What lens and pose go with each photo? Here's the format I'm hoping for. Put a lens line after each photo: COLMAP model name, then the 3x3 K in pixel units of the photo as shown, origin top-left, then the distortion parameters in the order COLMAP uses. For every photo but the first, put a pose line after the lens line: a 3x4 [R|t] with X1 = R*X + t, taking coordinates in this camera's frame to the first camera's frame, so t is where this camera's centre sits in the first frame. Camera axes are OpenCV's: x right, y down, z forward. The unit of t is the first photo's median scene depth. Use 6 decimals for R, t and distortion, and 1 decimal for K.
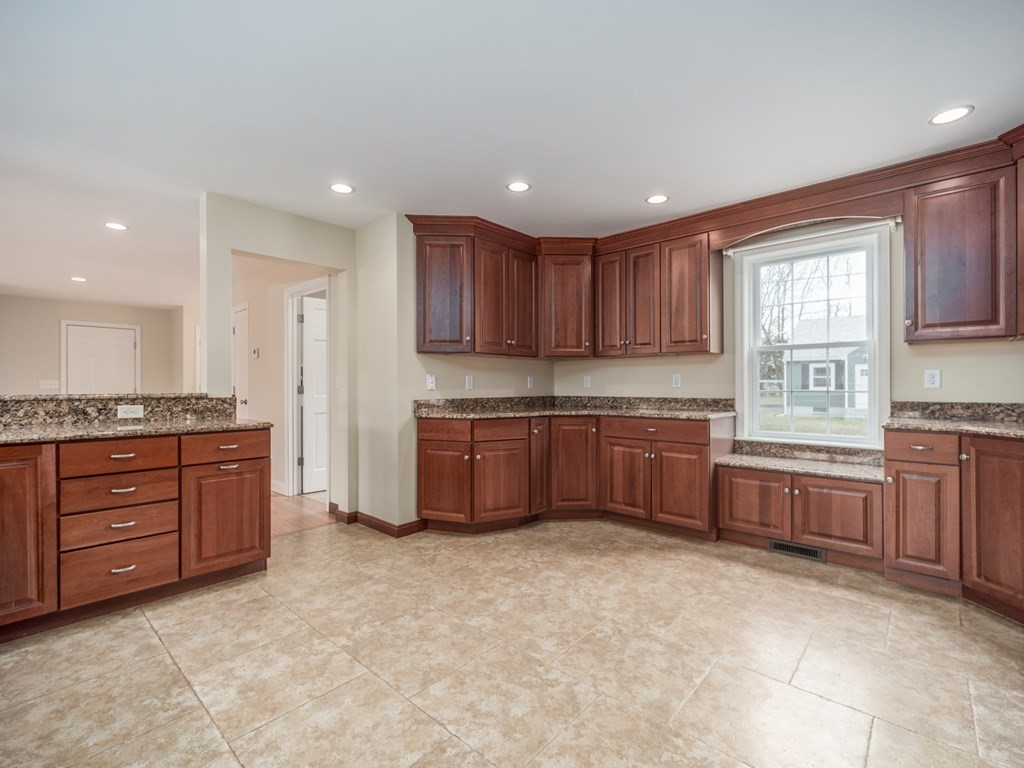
lens RADIAL K [[464.5, 0, 512.0], [0, 464.5, 384.0], [0, 0, 1]] dist [0.003969, -0.000031]
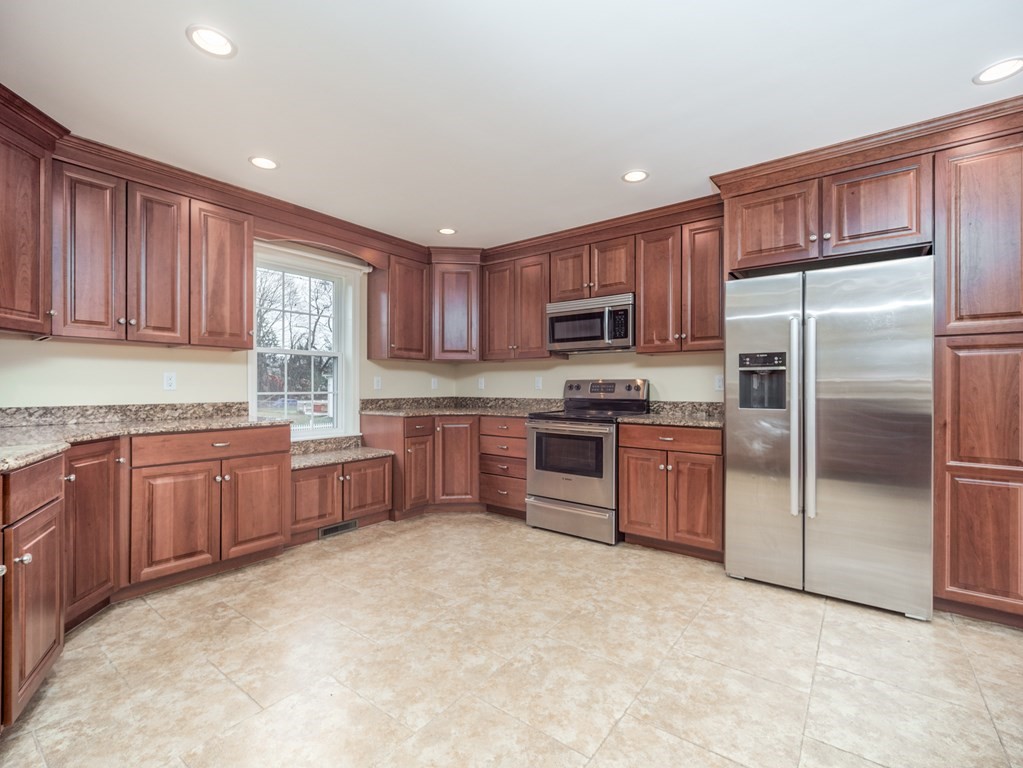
lens RADIAL K [[458.9, 0, 511.5], [0, 458.9, 384.0], [0, 0, 1]] dist [-0.001054, -0.000264]
pose [[-0.079970, 0.009051, 0.996756, -0.557823], [-0.002336, 0.999954, -0.009268, 0.004181], [-0.996795, -0.003069, -0.079946, 0.646442]]
